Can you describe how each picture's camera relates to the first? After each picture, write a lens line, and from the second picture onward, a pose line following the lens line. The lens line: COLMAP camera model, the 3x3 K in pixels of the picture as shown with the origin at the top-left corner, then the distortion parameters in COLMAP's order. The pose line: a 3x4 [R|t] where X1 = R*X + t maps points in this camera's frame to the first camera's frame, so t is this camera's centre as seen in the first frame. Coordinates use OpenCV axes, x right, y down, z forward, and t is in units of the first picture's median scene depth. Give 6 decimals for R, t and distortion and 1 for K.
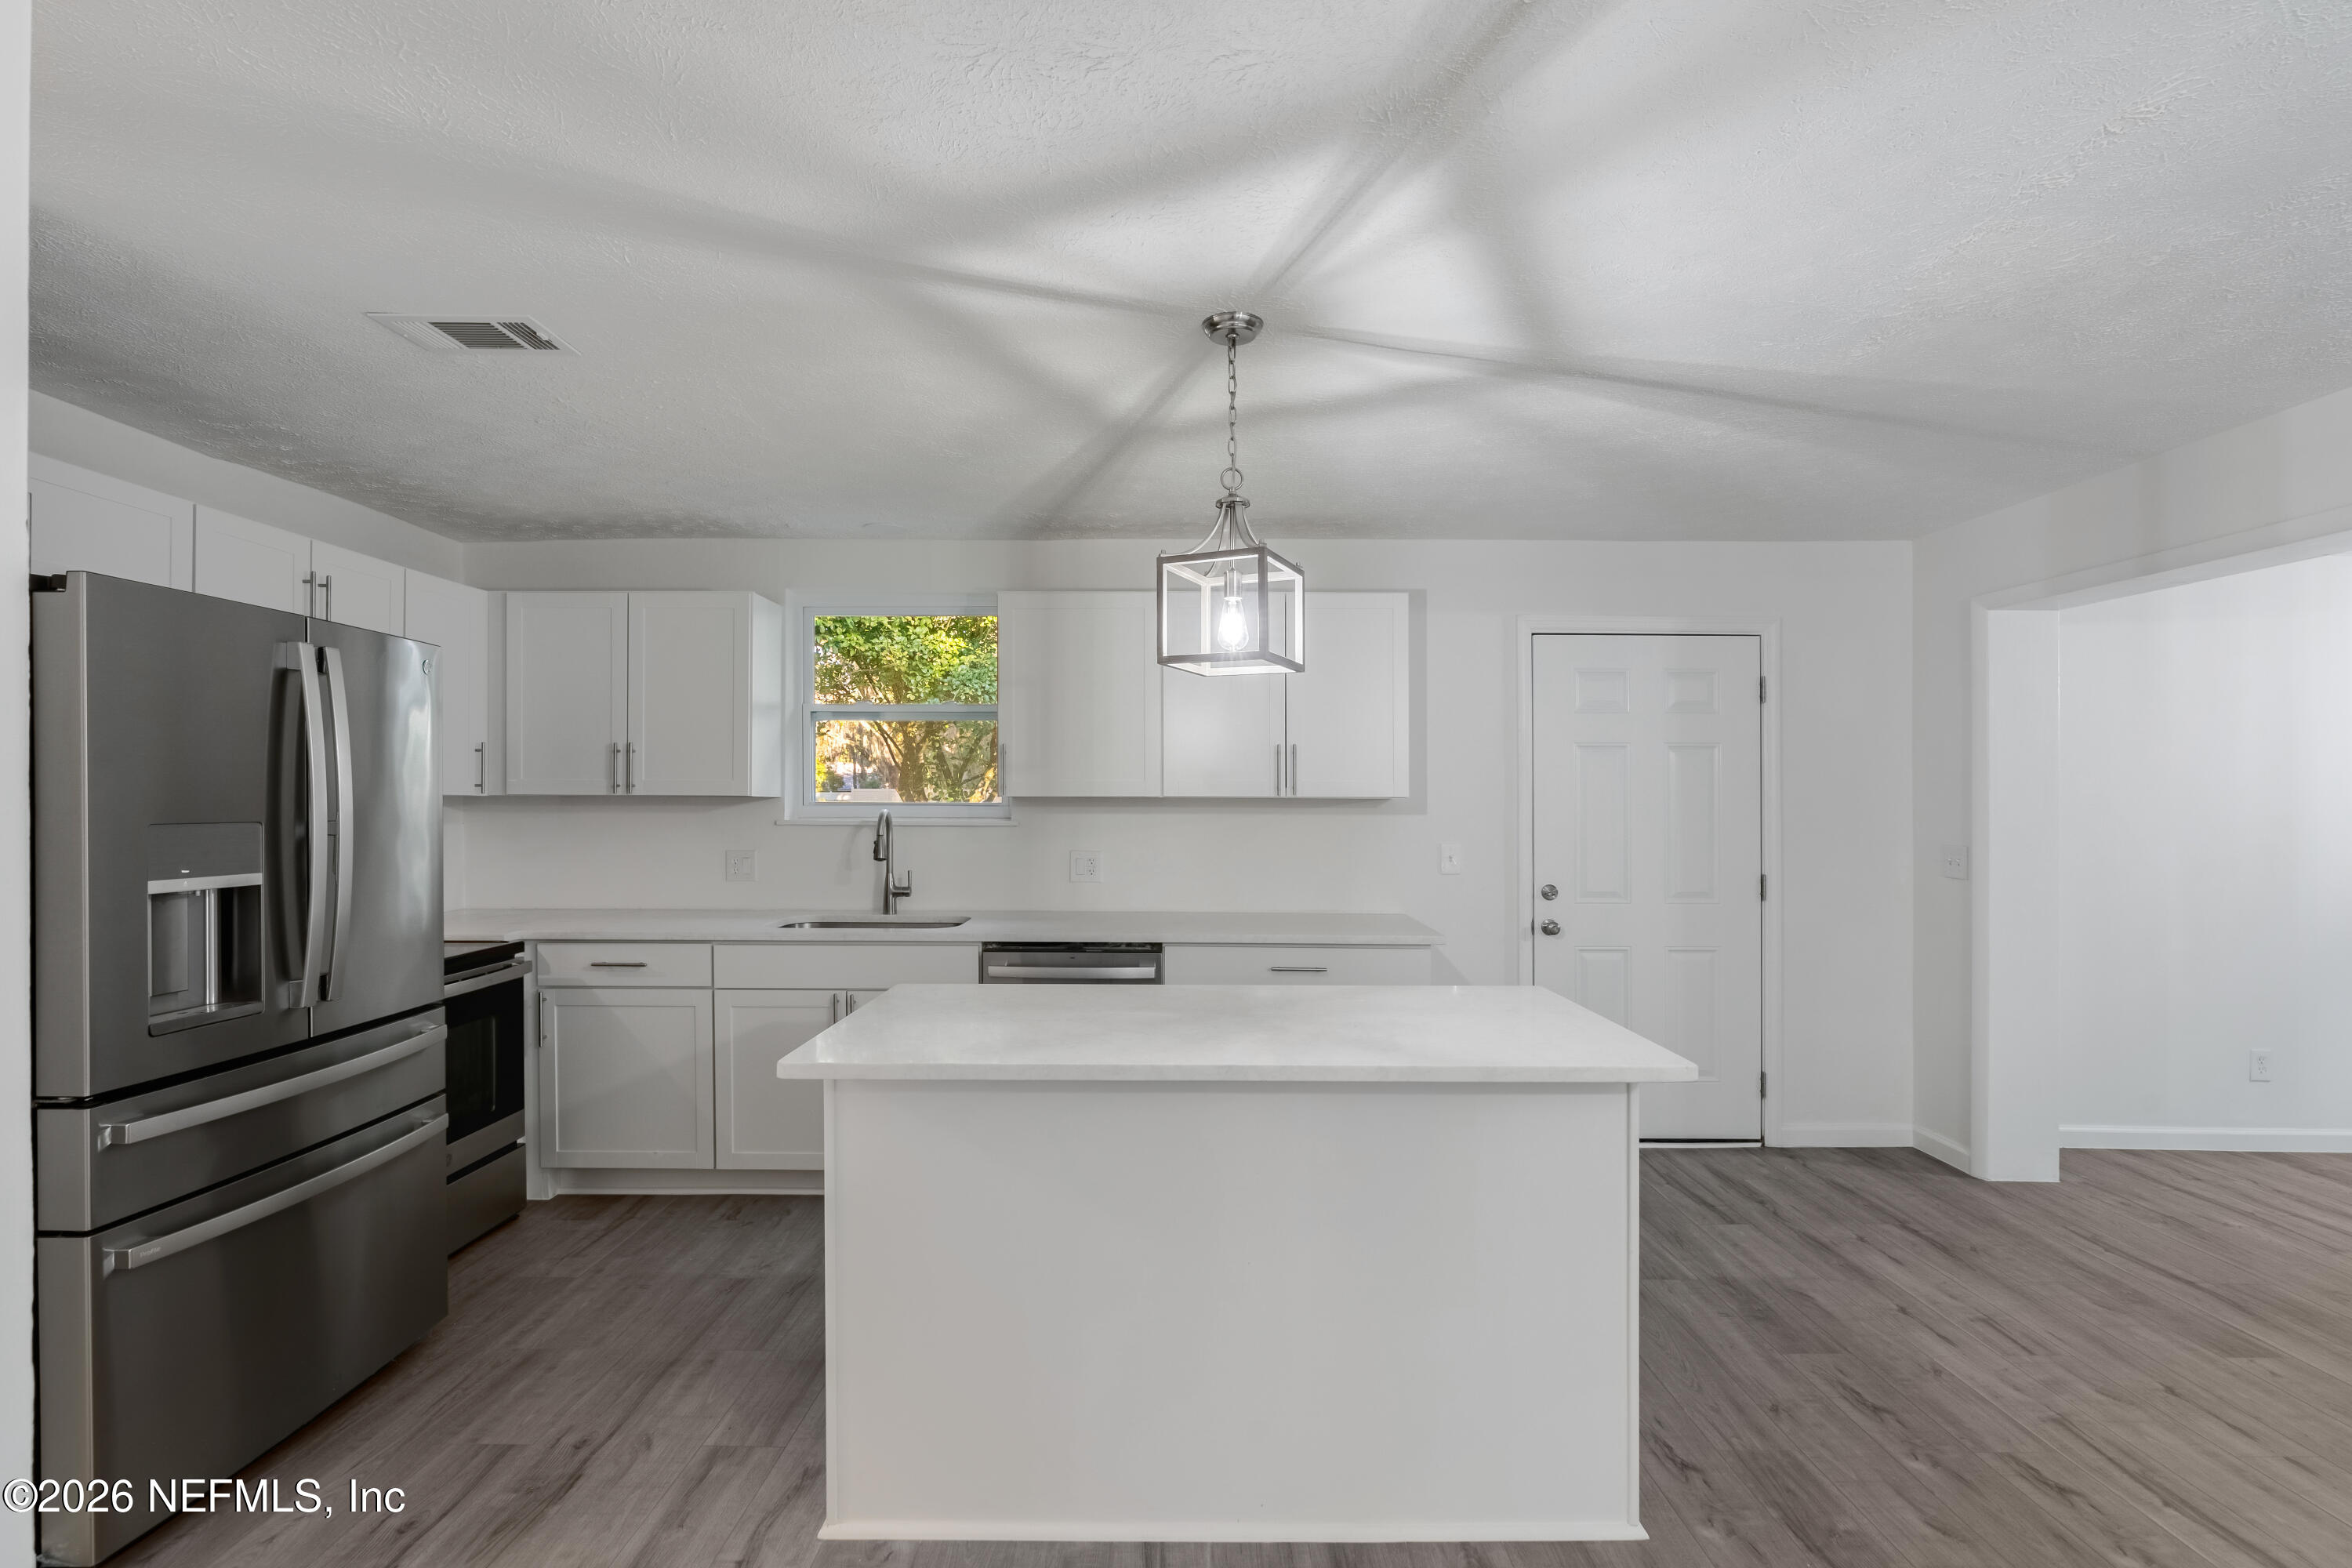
lens RADIAL K [[1065.7, 0, 1174.6], [0, 1065.7, 802.8], [0, 0, 1]] dist [-0.004615, 0.000873]
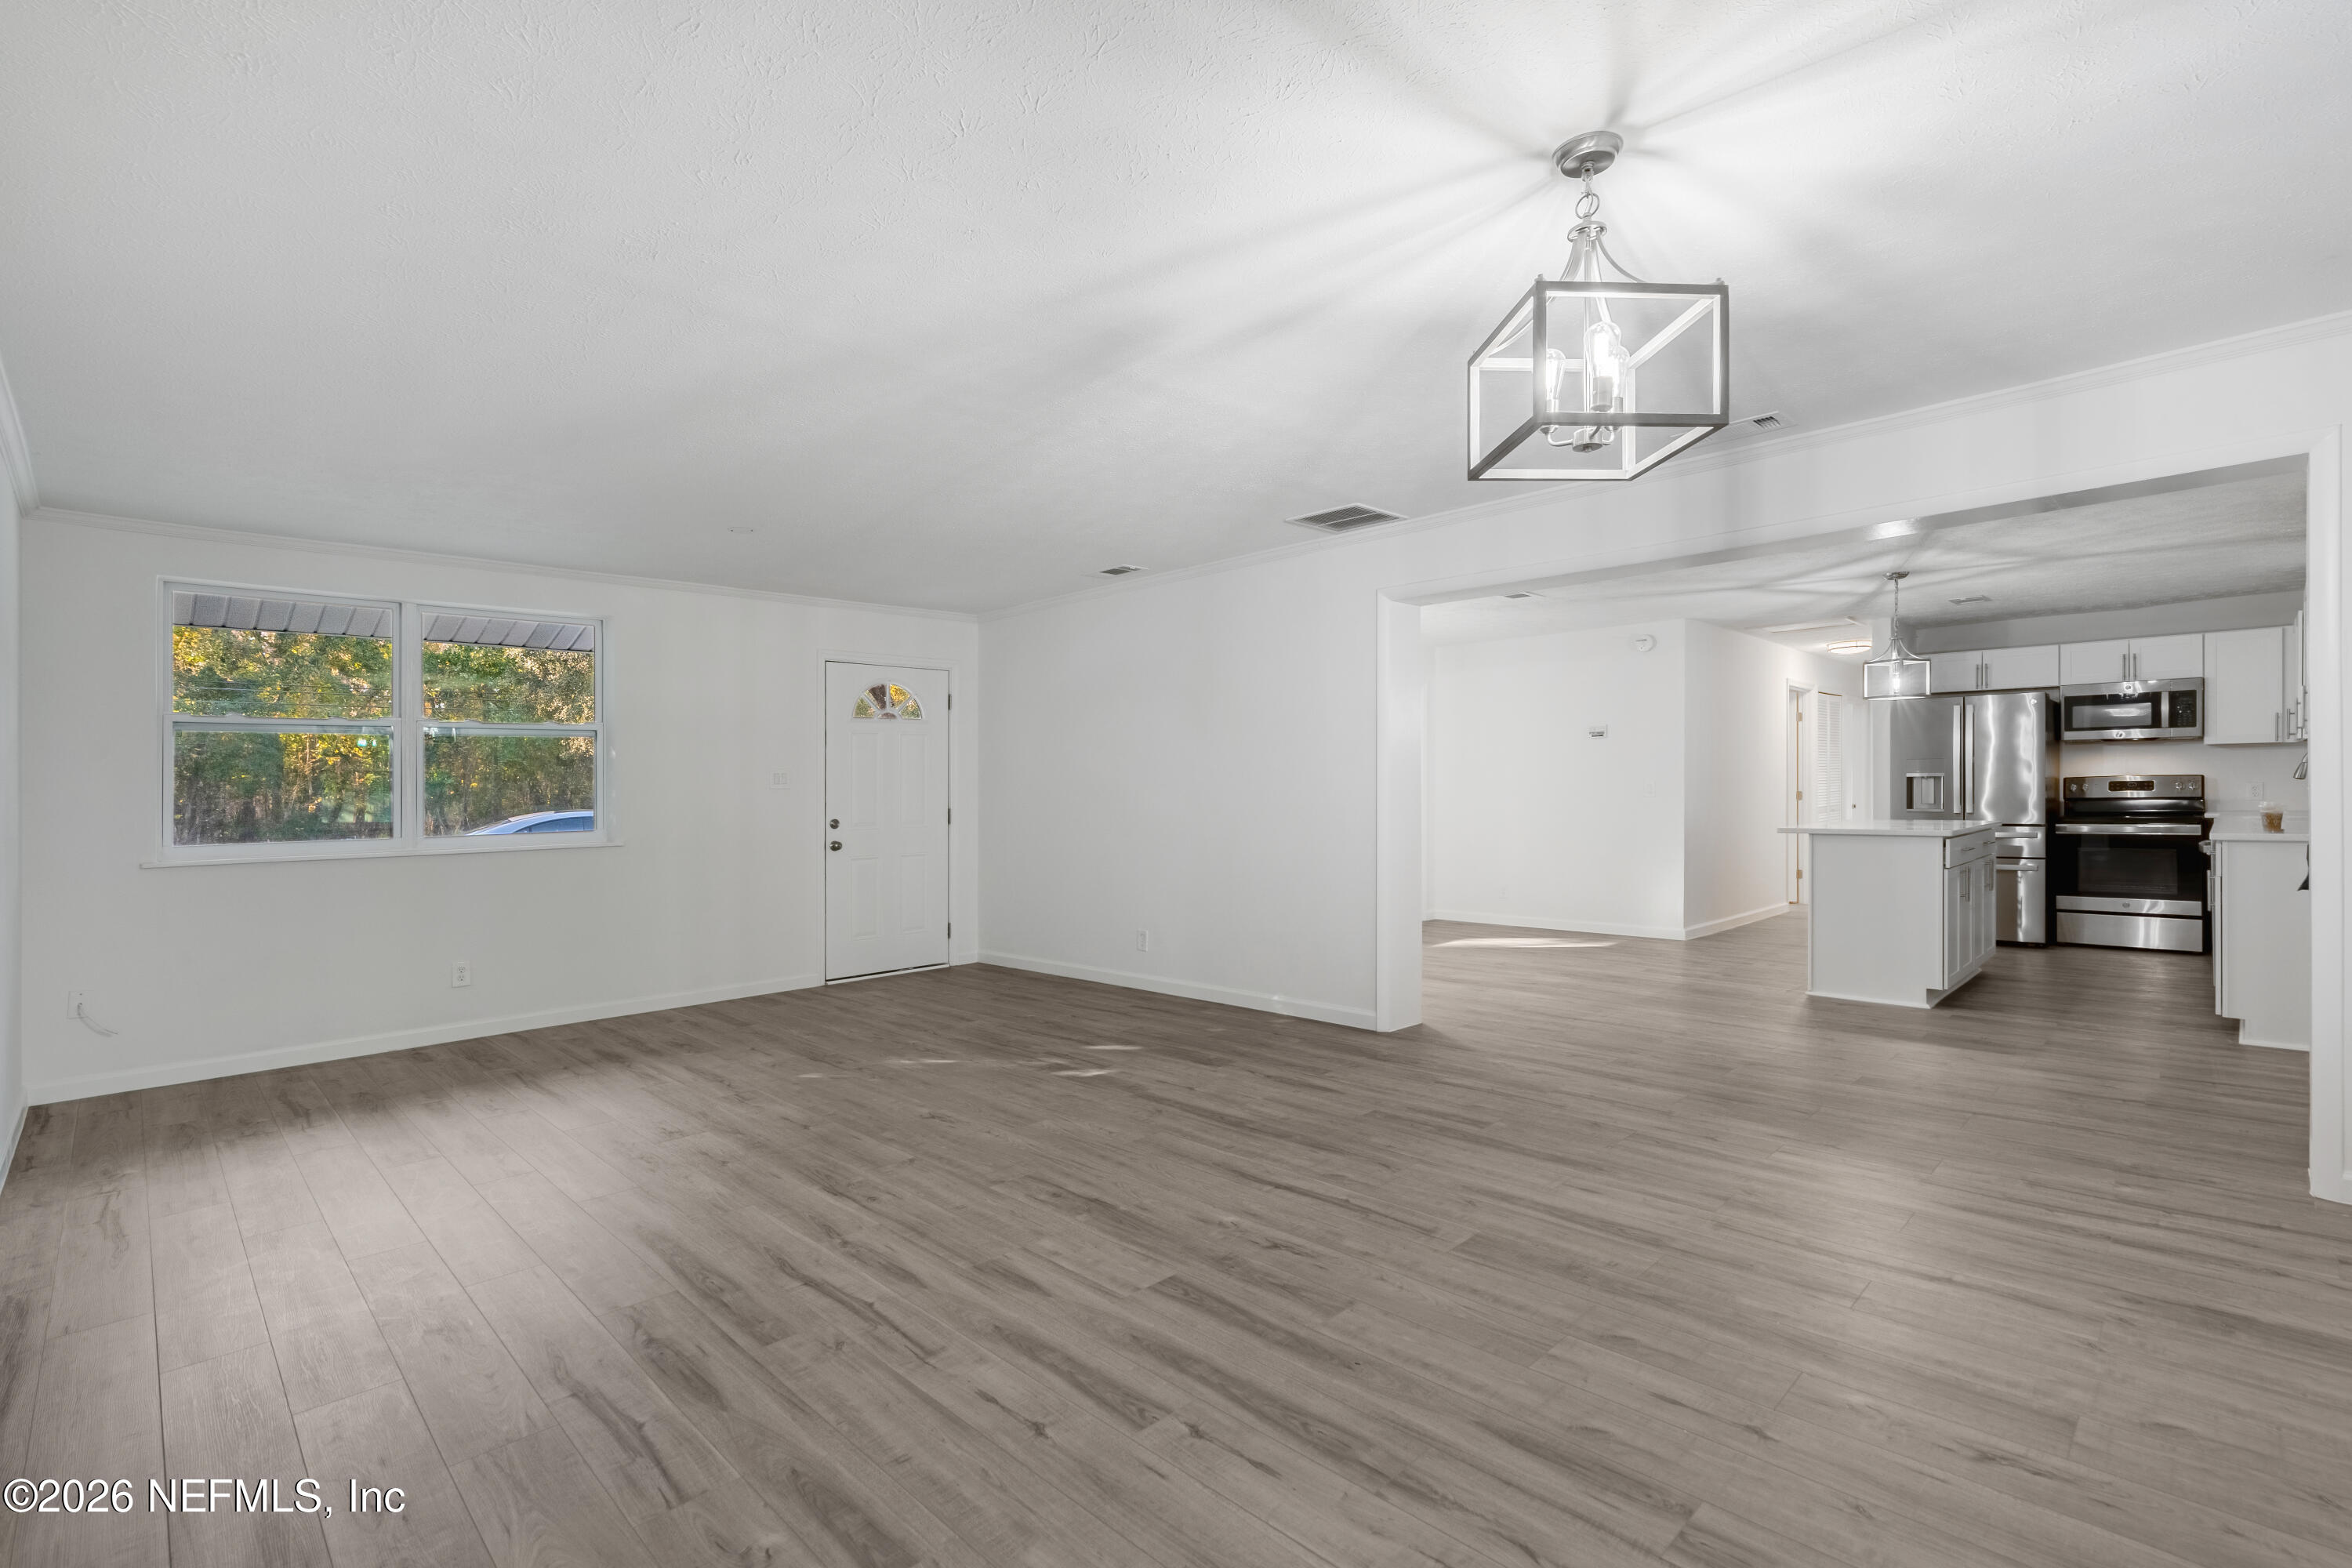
lens RADIAL K [[1065.7, 0, 1174.6], [0, 1065.7, 802.8], [0, 0, 1]] dist [-0.004615, 0.000873]
pose [[-0.708604, 0.016538, -0.705413, 2.081841], [0.010214, 0.999861, 0.013181, 0.056438], [0.705533, 0.002135, -0.708674, 1.023595]]
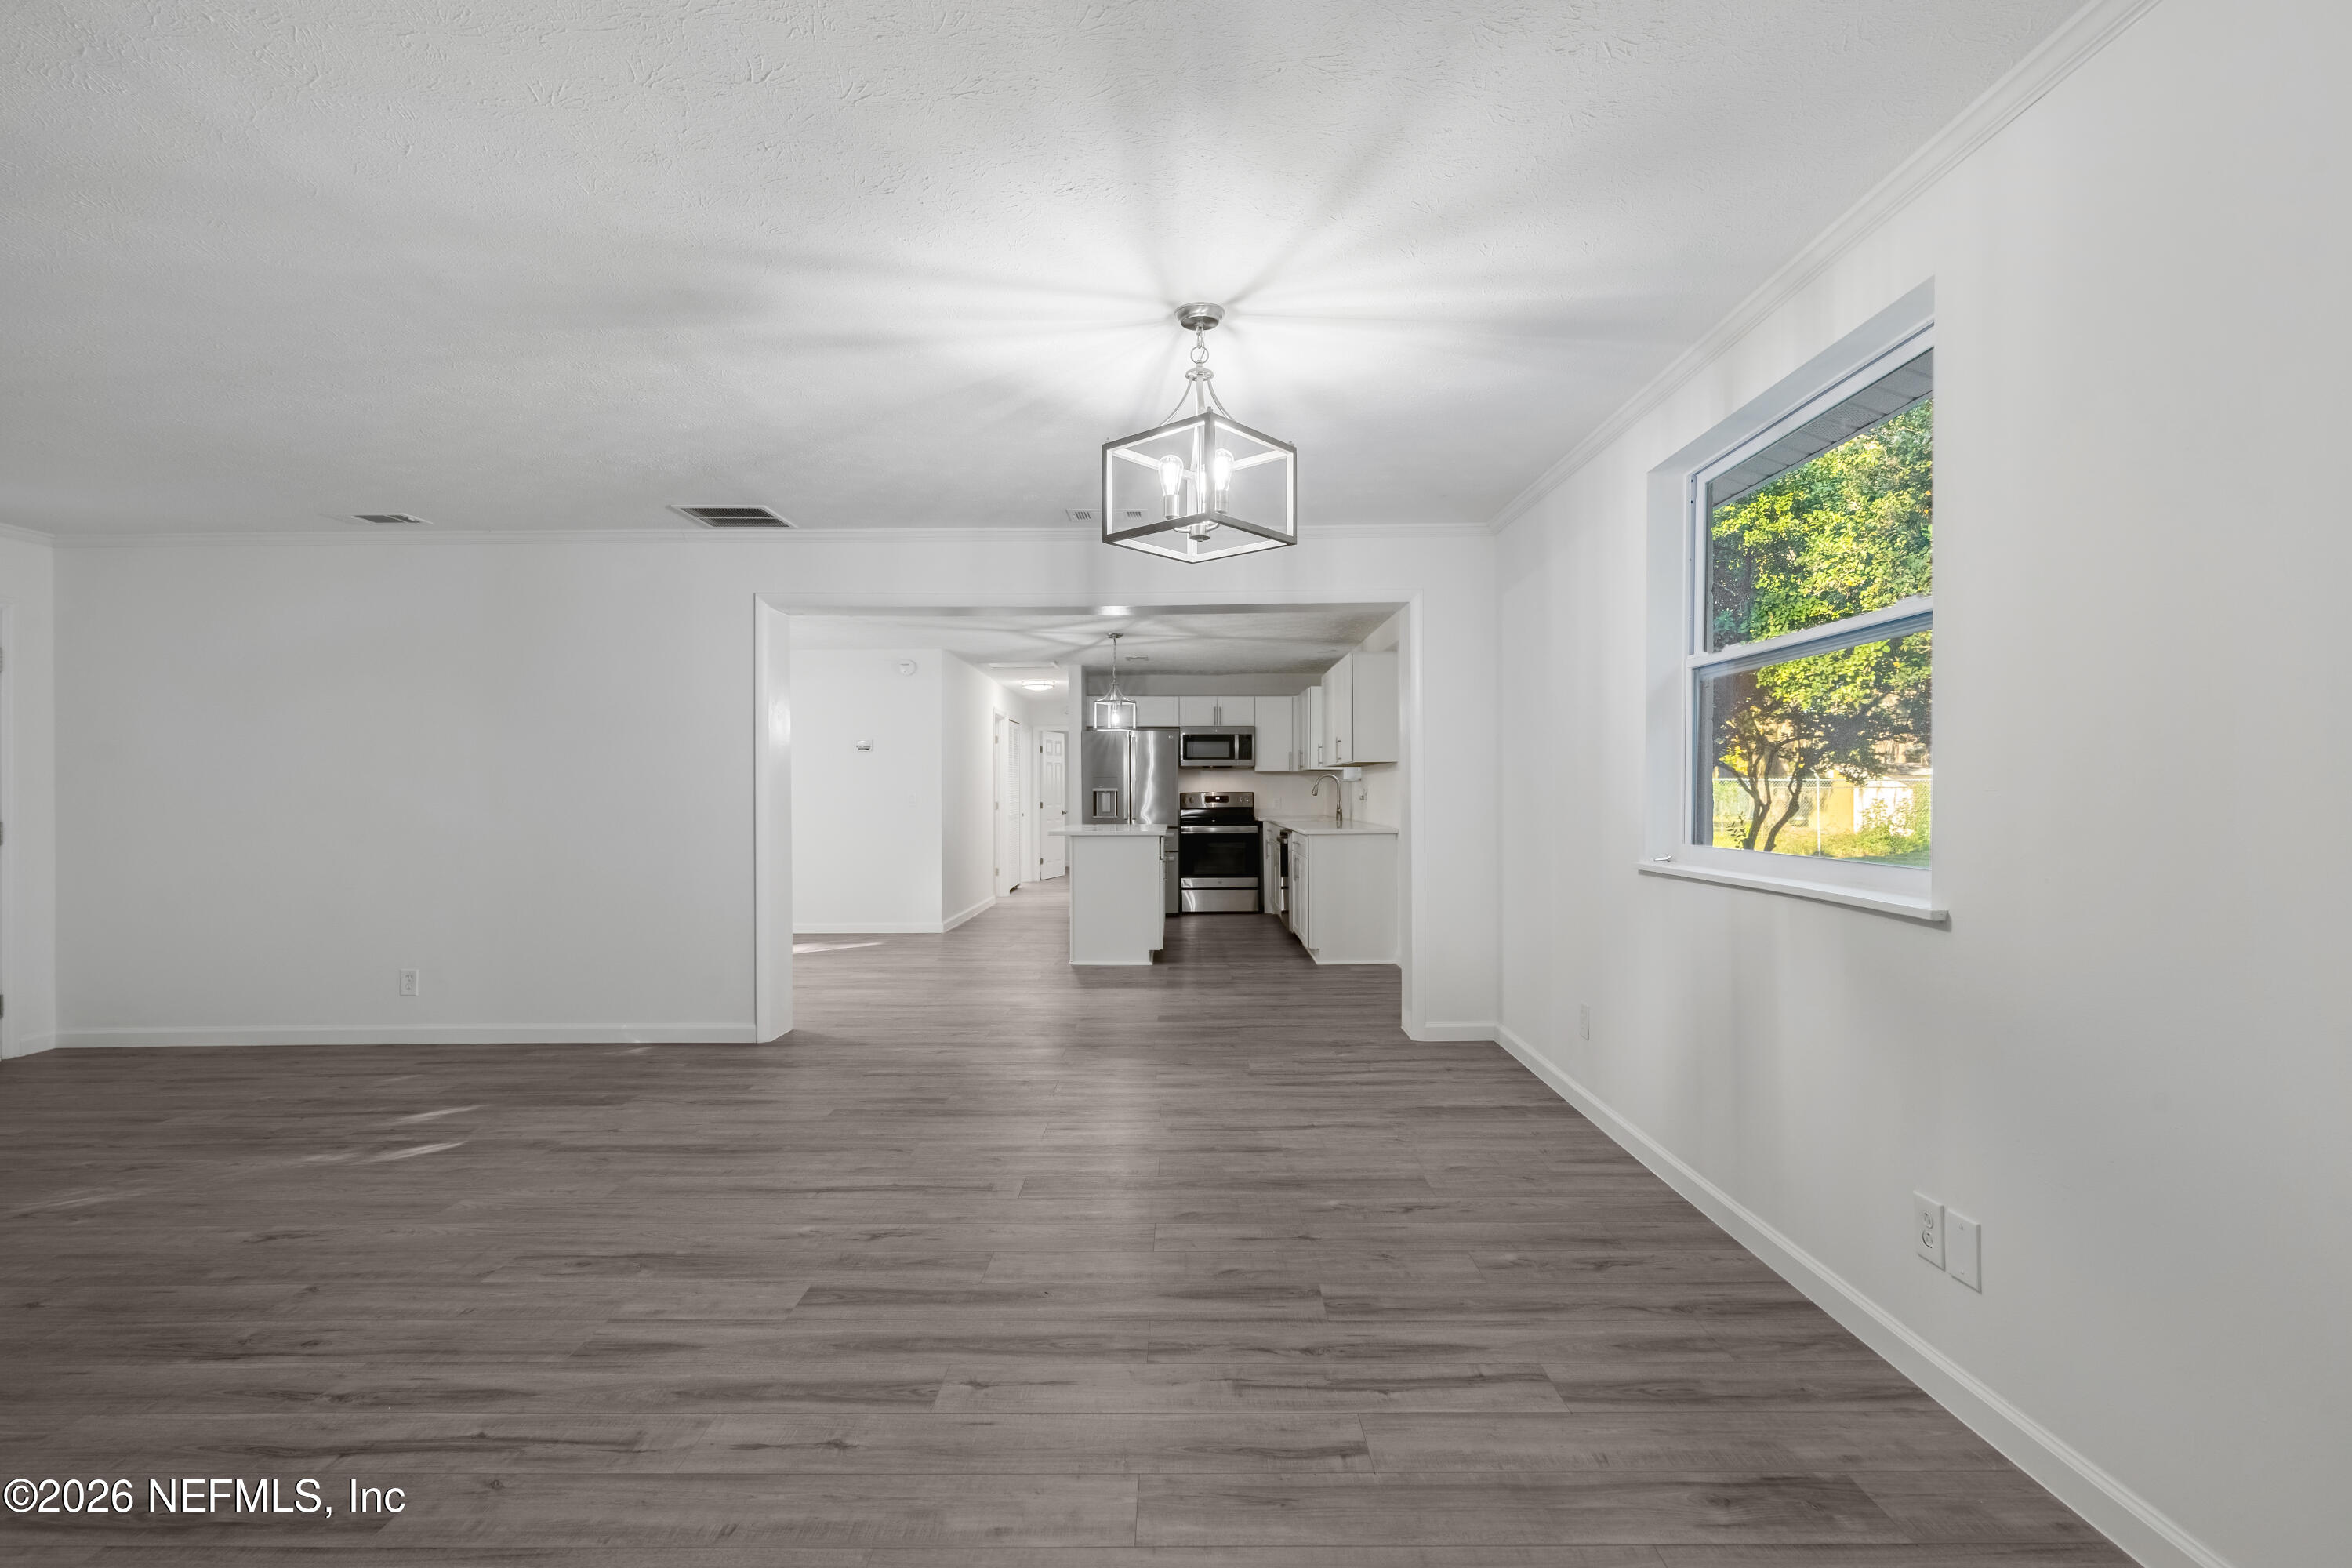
lens RADIAL K [[1066.8, 0, 1166.3], [0, 1066.8, 812.7], [0, 0, 1]] dist [-0.001614, 0.000840]
pose [[-0.010765, 0.016627, -0.999804, 2.279825], [0.000542, 0.999862, 0.016623, 0.058127], [0.999942, -0.000363, -0.010773, 0.758407]]
